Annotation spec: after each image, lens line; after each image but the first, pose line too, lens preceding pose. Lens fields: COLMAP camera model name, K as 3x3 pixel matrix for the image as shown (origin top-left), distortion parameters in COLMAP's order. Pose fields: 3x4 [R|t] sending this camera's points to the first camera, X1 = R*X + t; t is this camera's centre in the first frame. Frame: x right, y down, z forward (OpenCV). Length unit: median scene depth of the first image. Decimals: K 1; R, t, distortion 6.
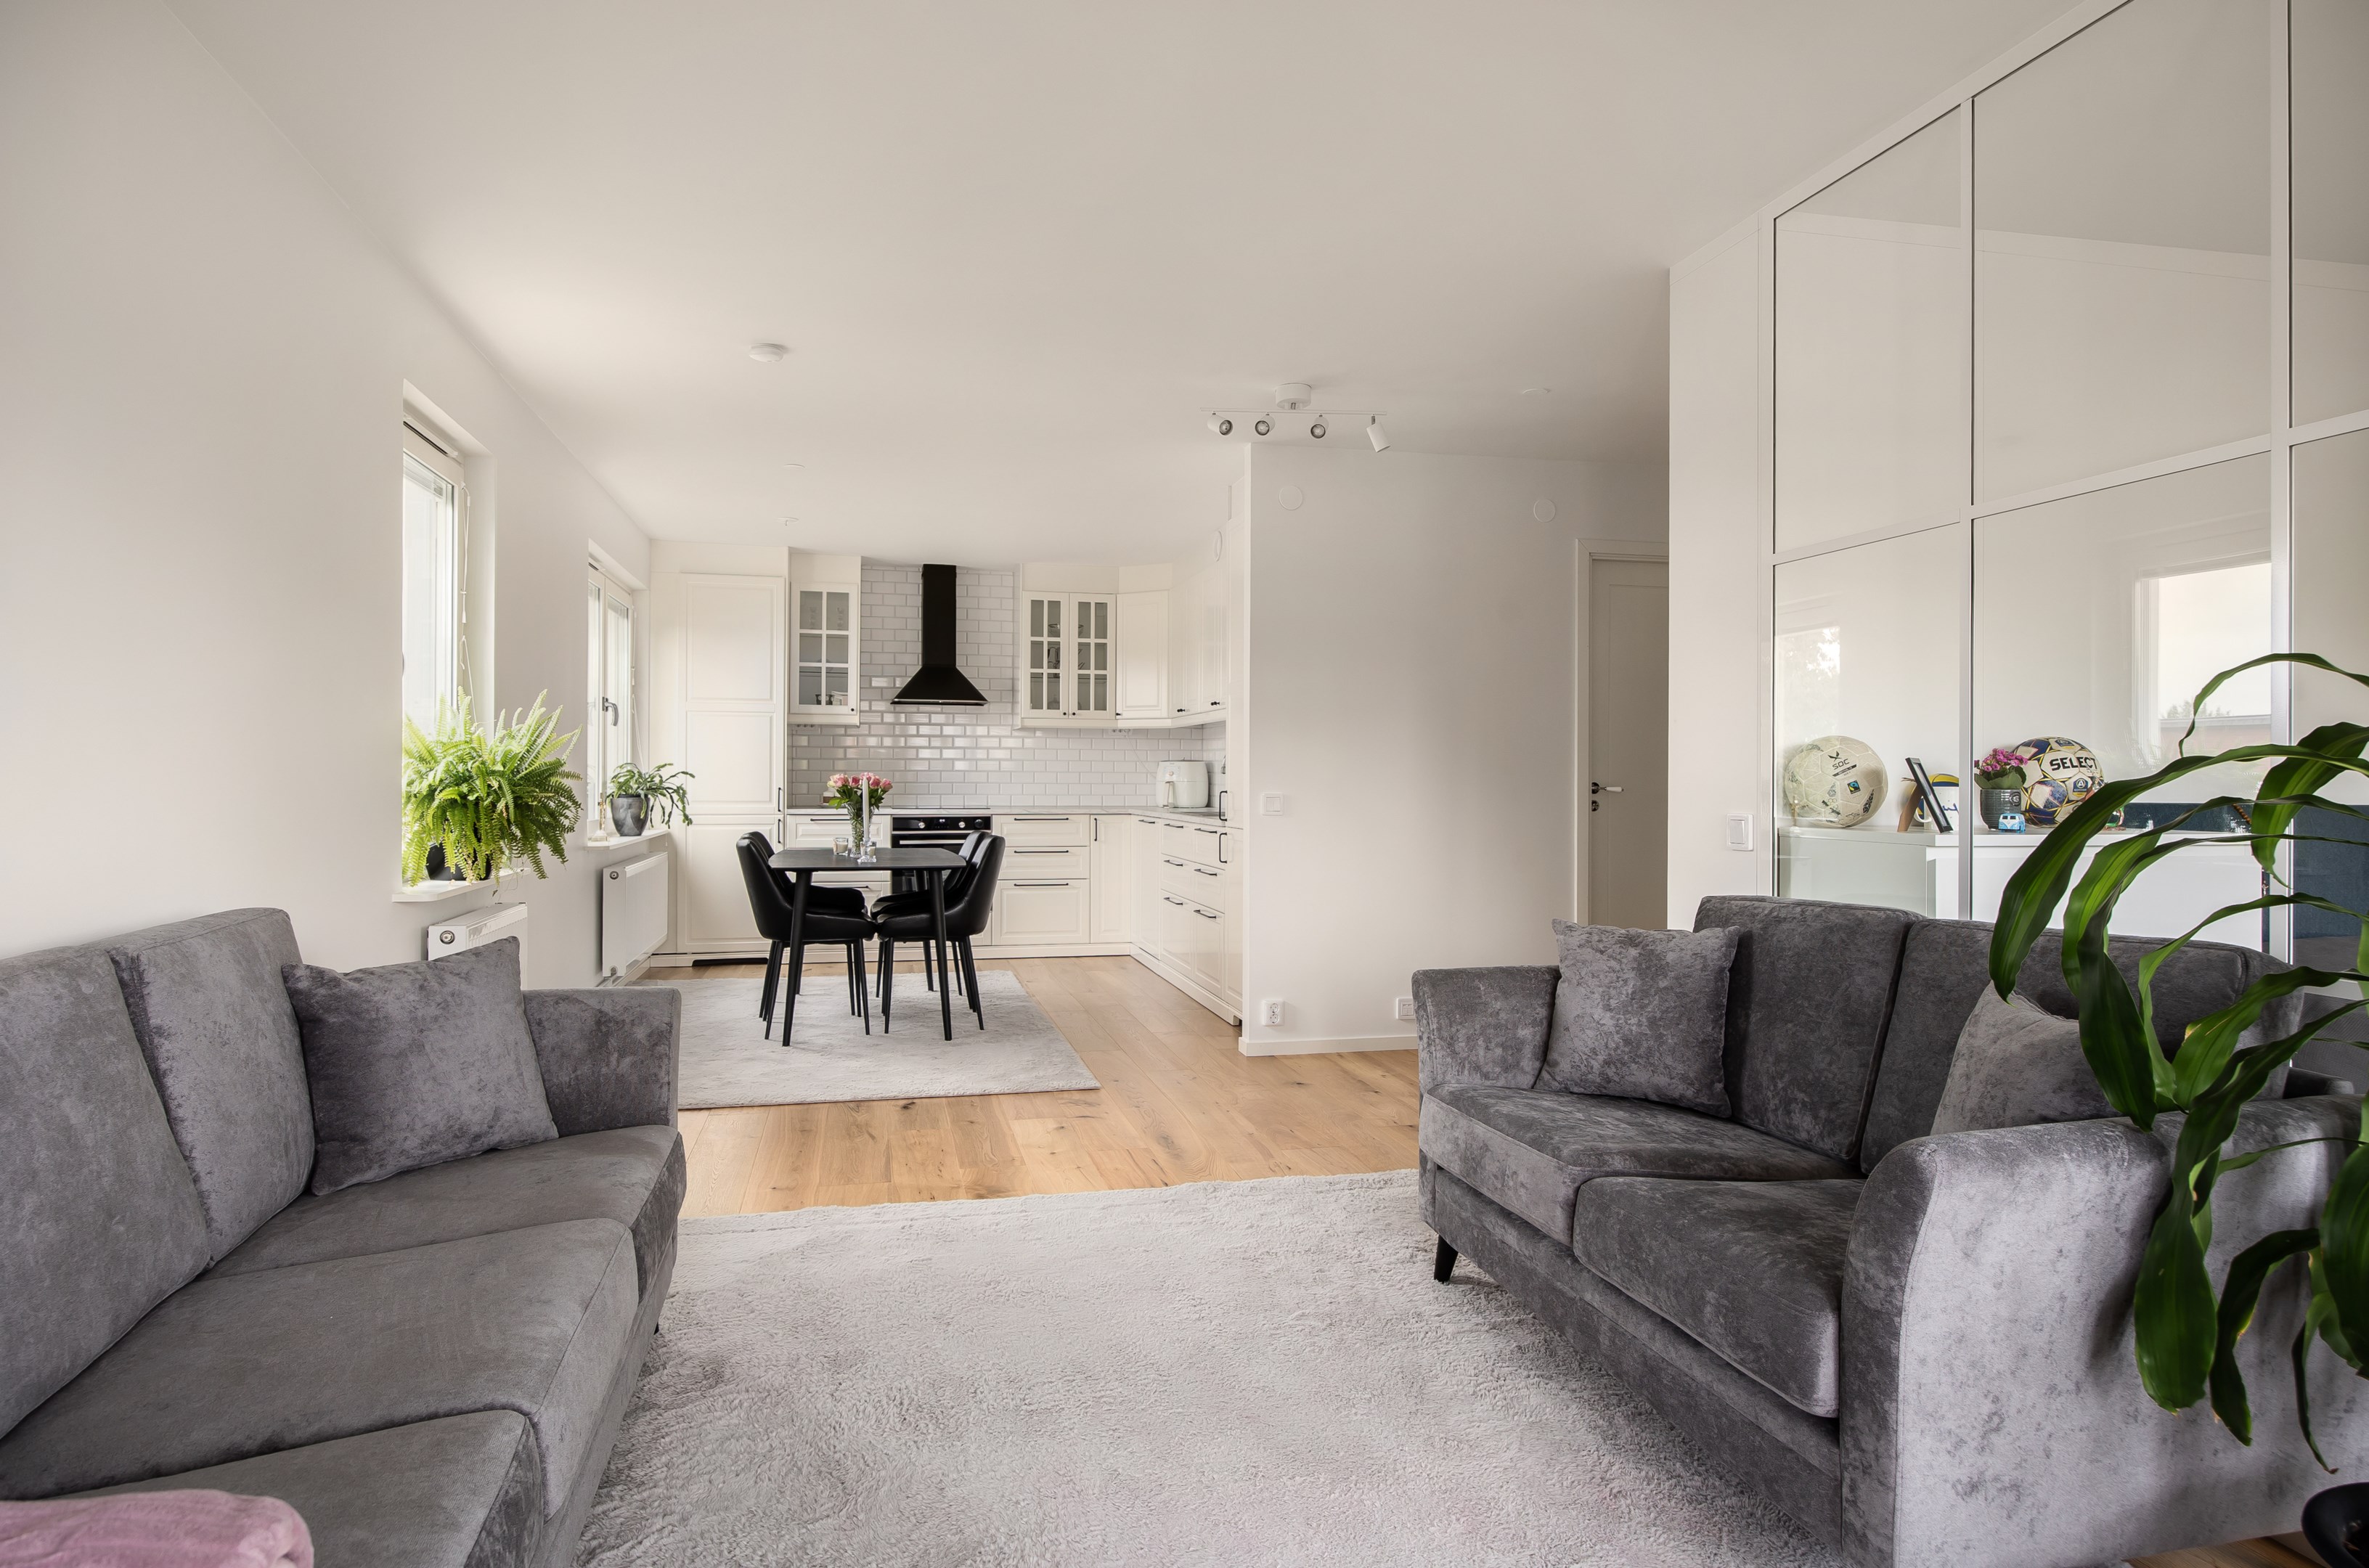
lens RADIAL K [[1356.4, 0, 1184.5], [0, 1356.4, 784.0], [0, 0, 1]] dist [0.000745, 0.000020]
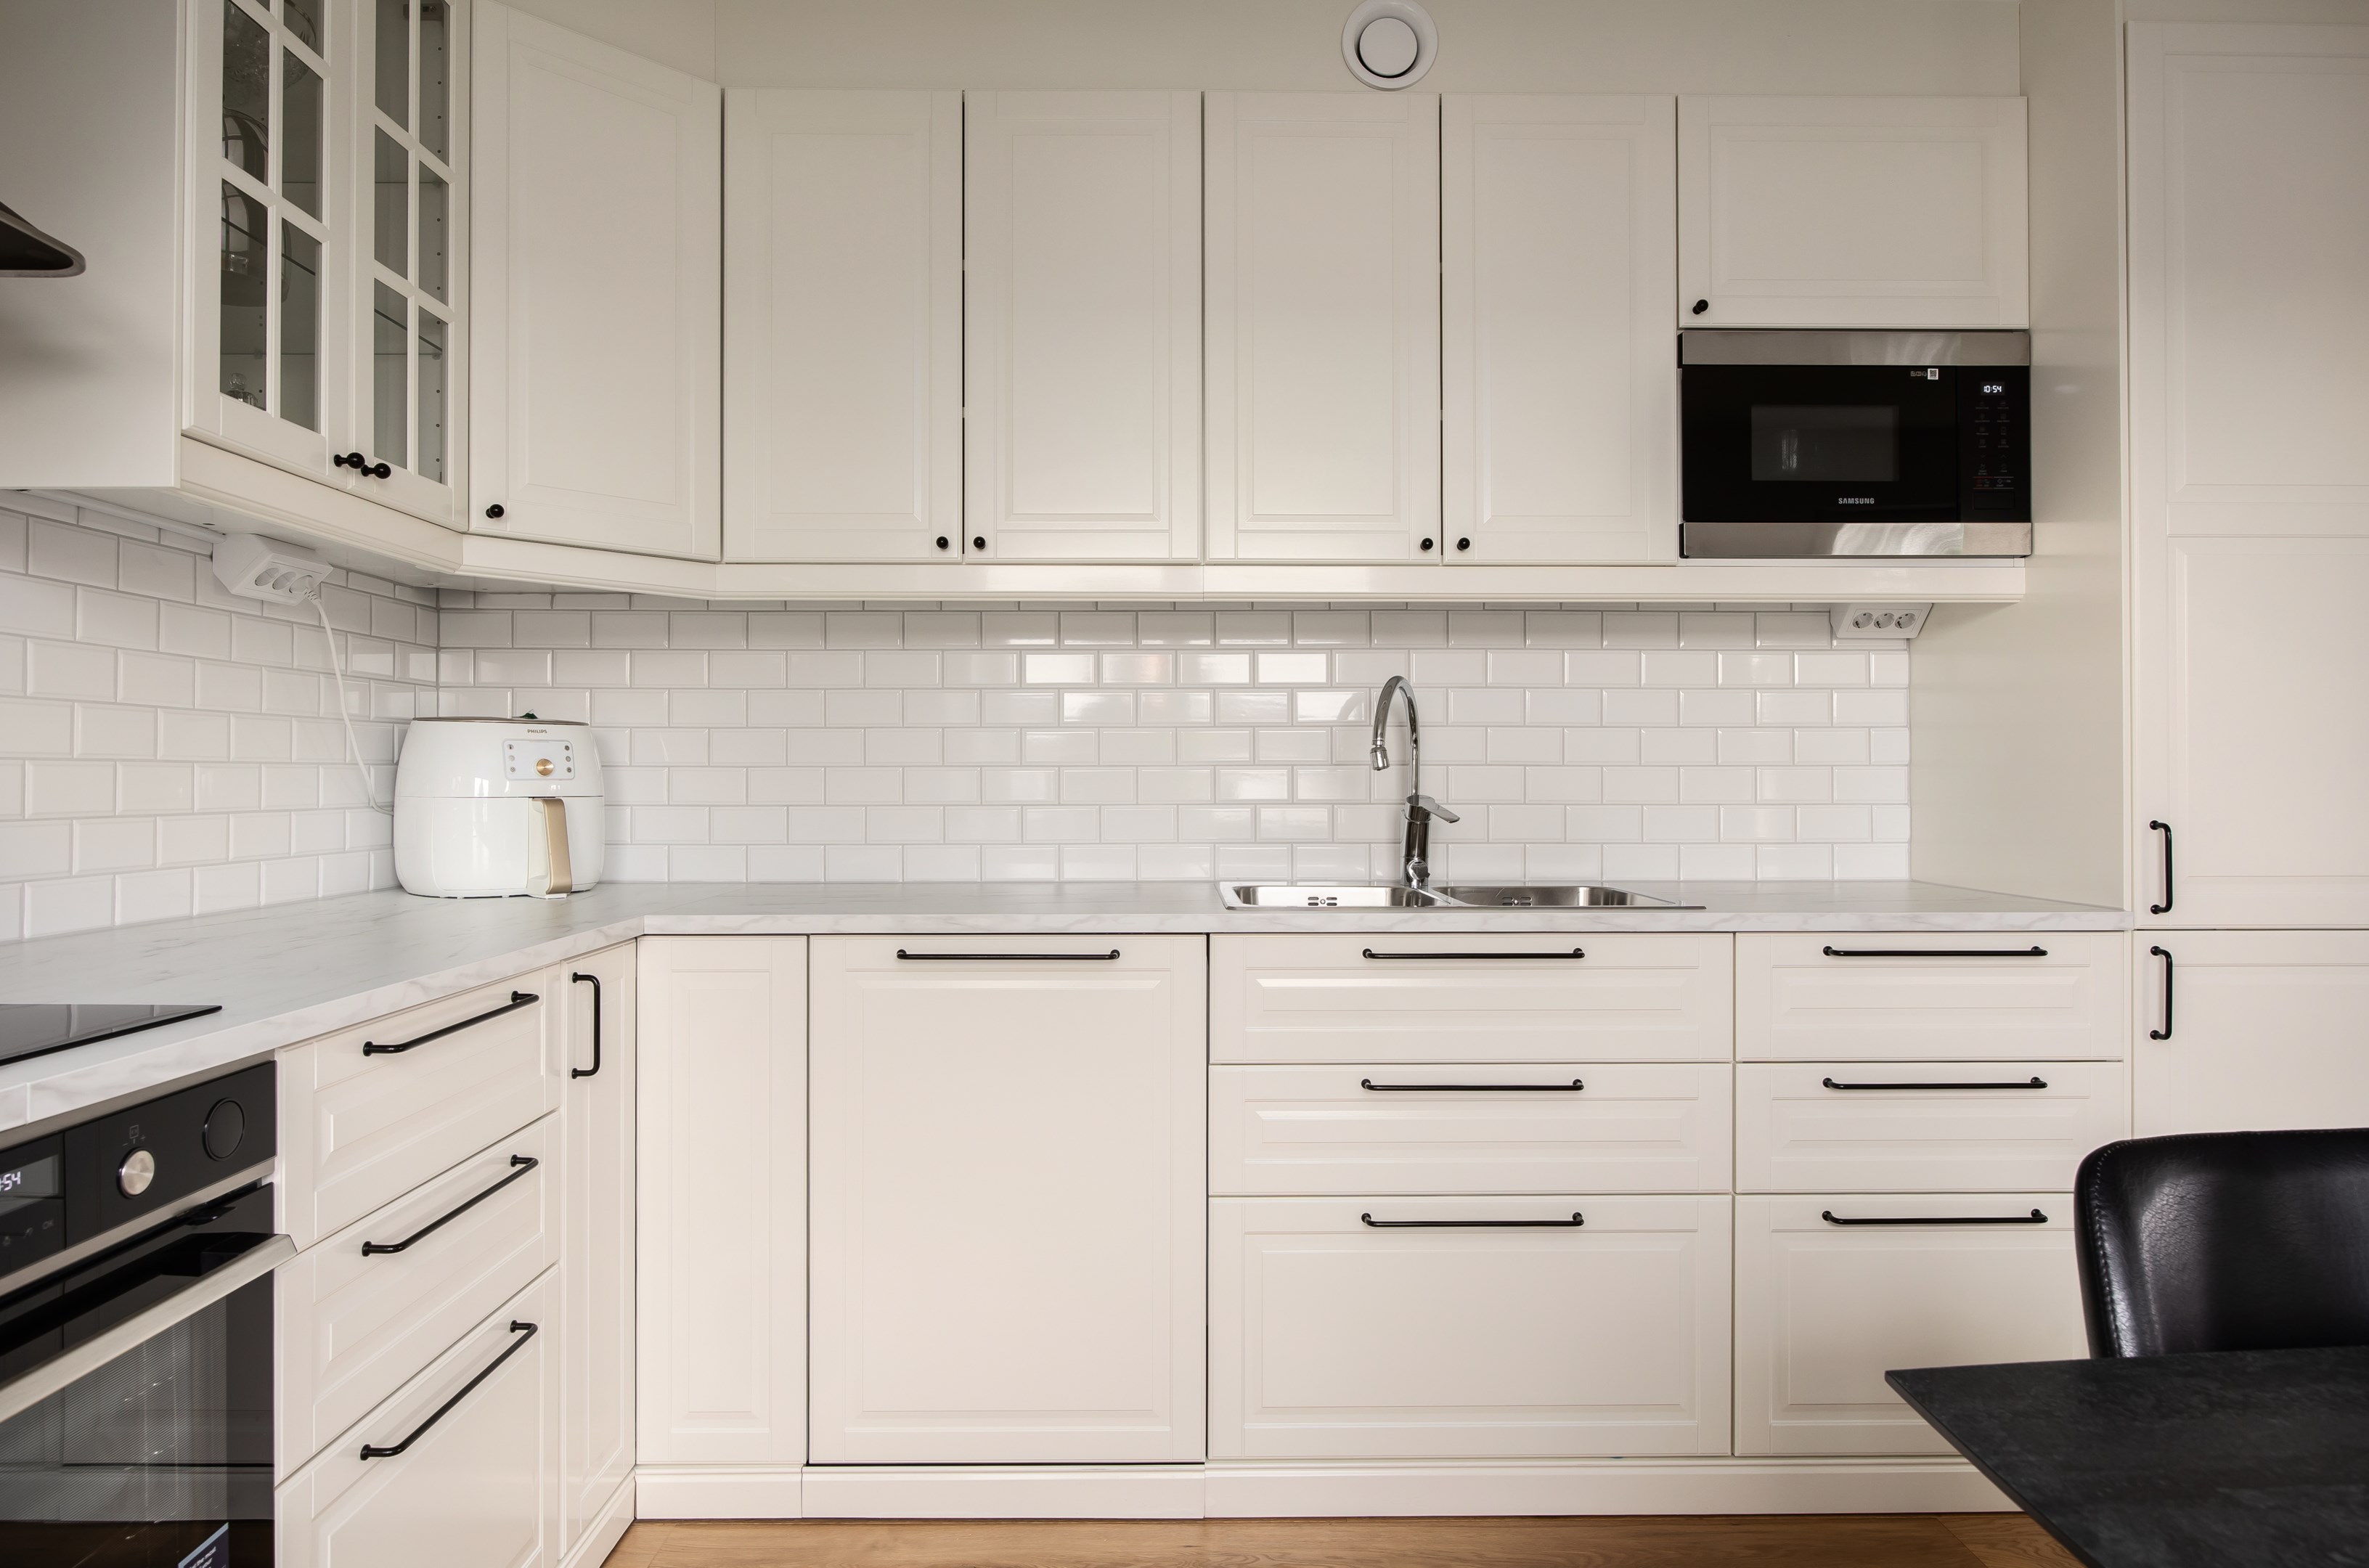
lens RADIAL K [[1456.9, 0, 1184.5], [0, 1456.9, 784.0], [0, 0, 1]] dist [-0.018792, -0.000314]
pose [[0.214126, -0.003921, 0.976798, -0.266062], [0.005023, 0.999983, 0.002913, -0.005108], [-0.976793, 0.004282, 0.214142, 0.839519]]
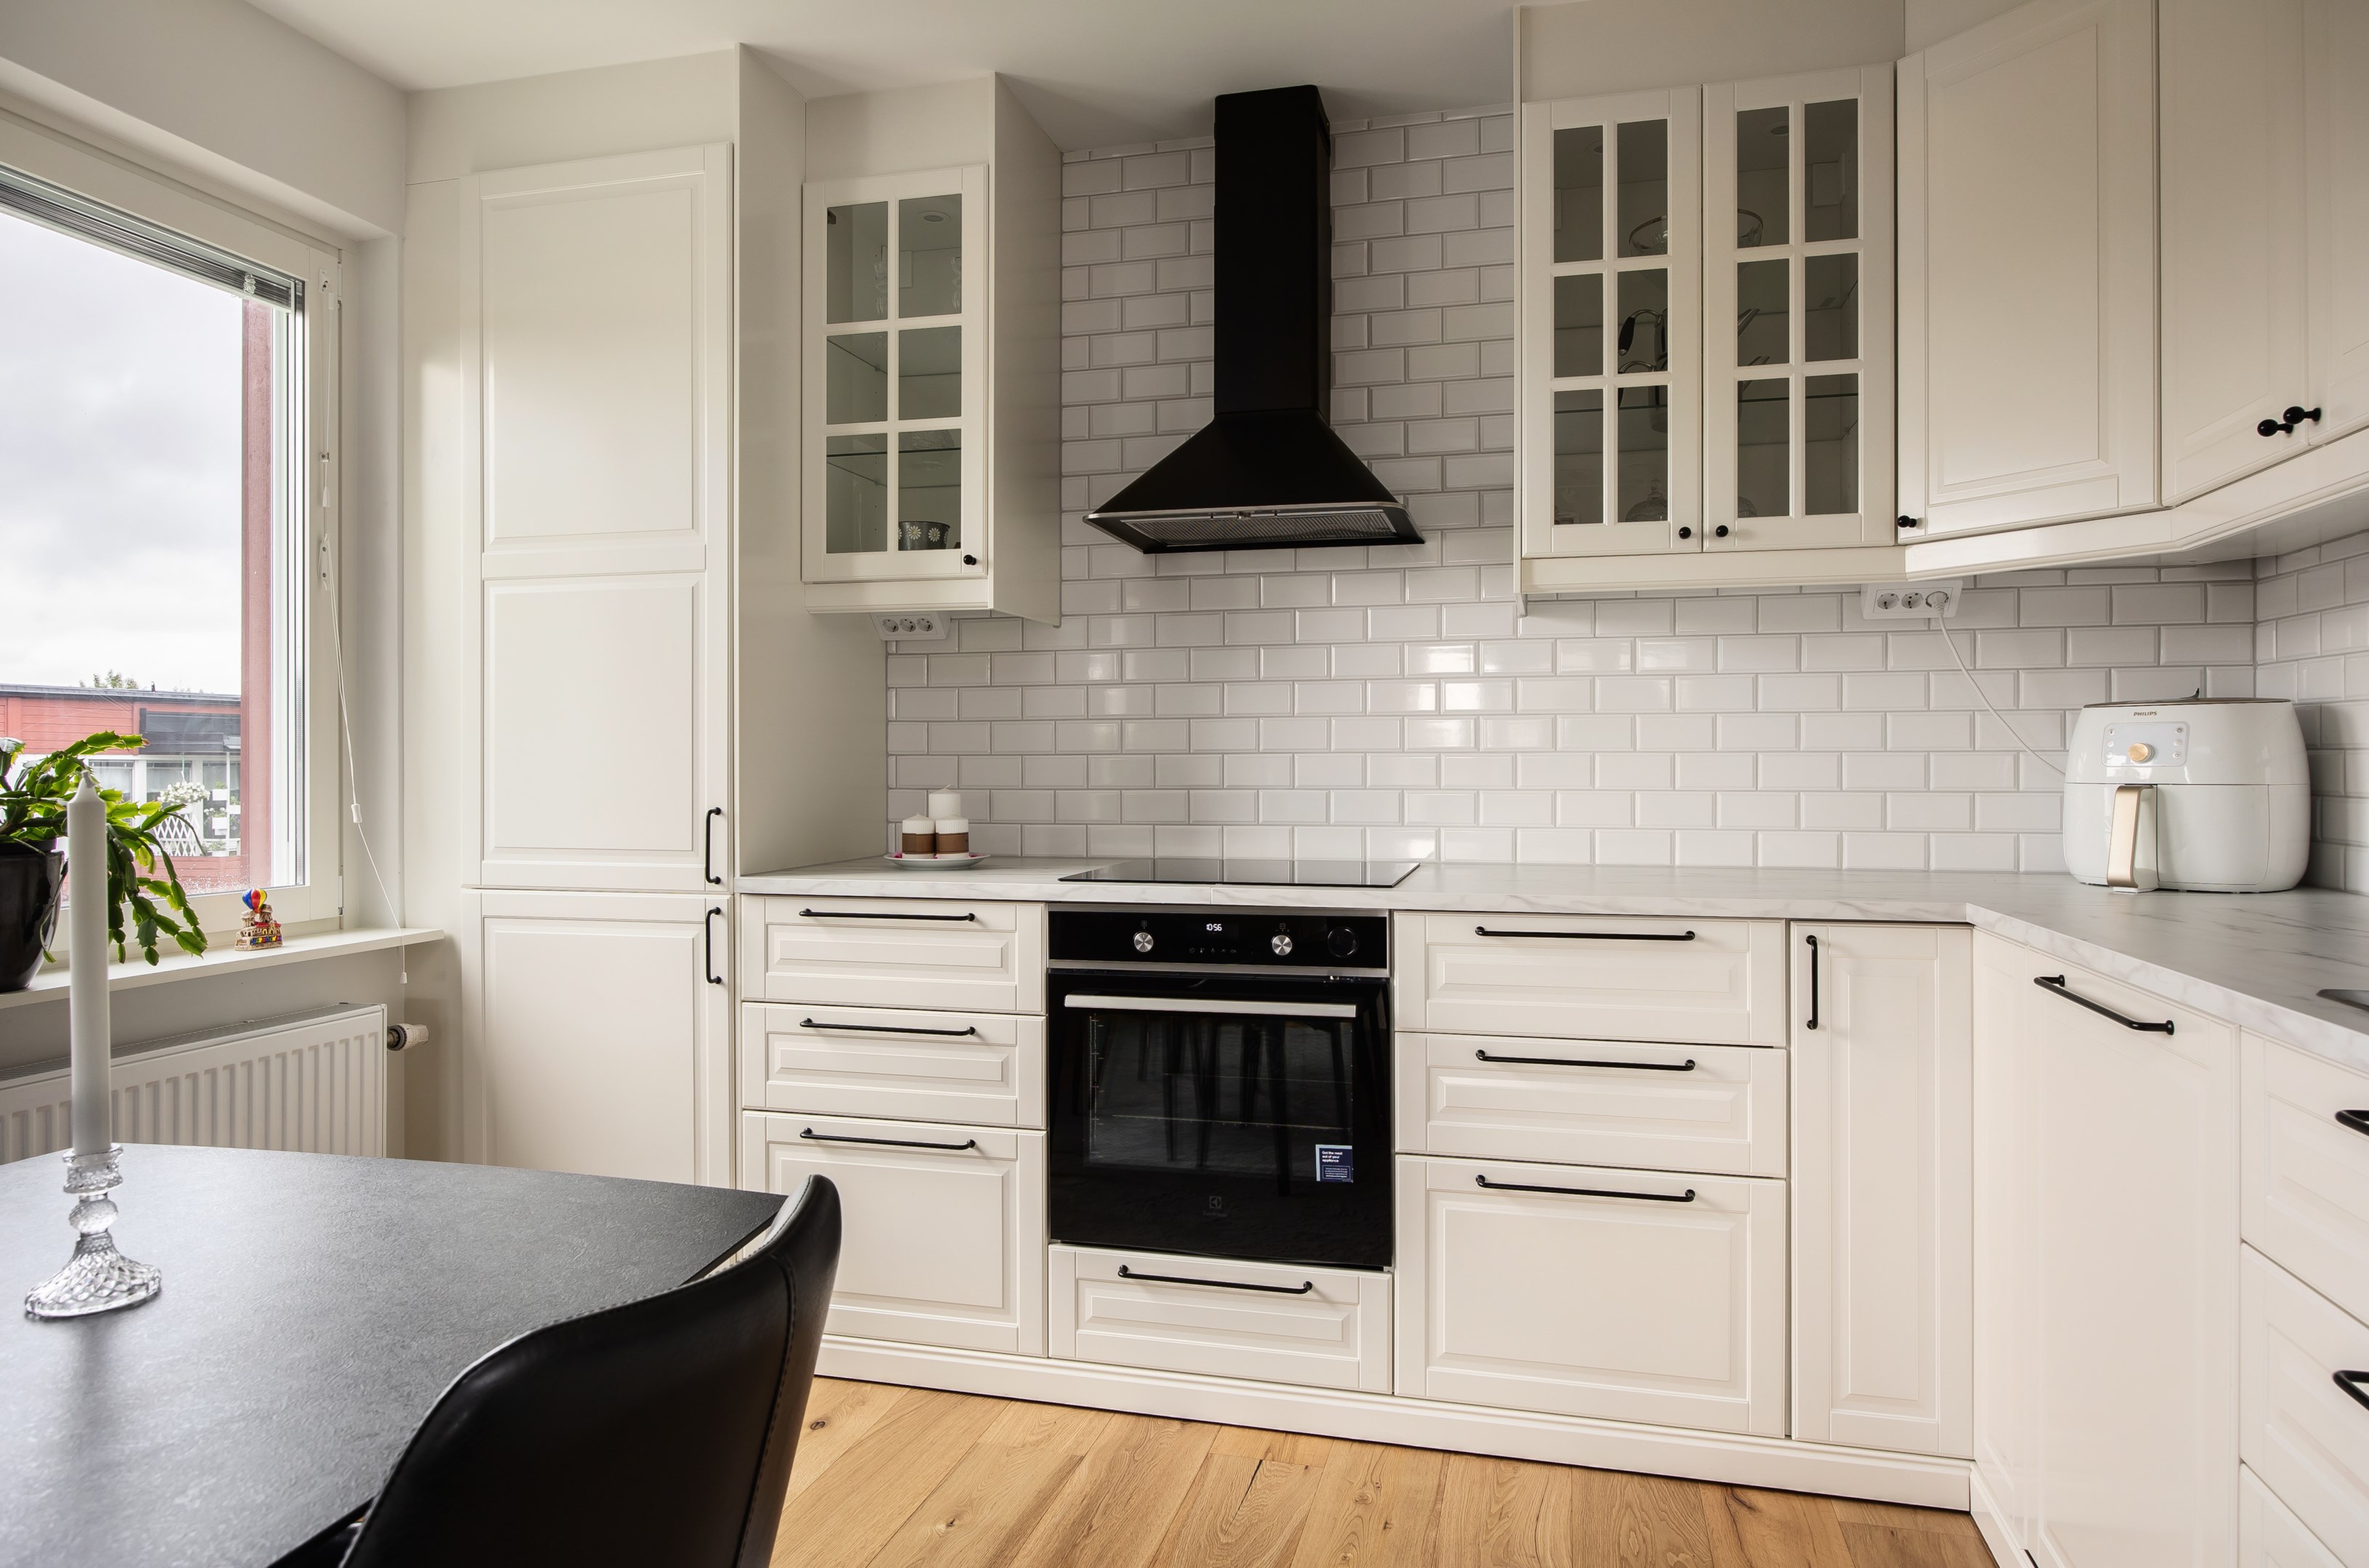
lens RADIAL K [[1456.8, 0, 1169.3], [0, 1456.8, 763.8], [0, 0, 1]] dist [-0.004229, -0.001325]
pose [[0.880176, -0.006912, -0.474597, -0.041902], [0.003052, 0.999956, -0.008903, -0.004001], [0.474638, 0.006388, 0.880158, 0.699711]]
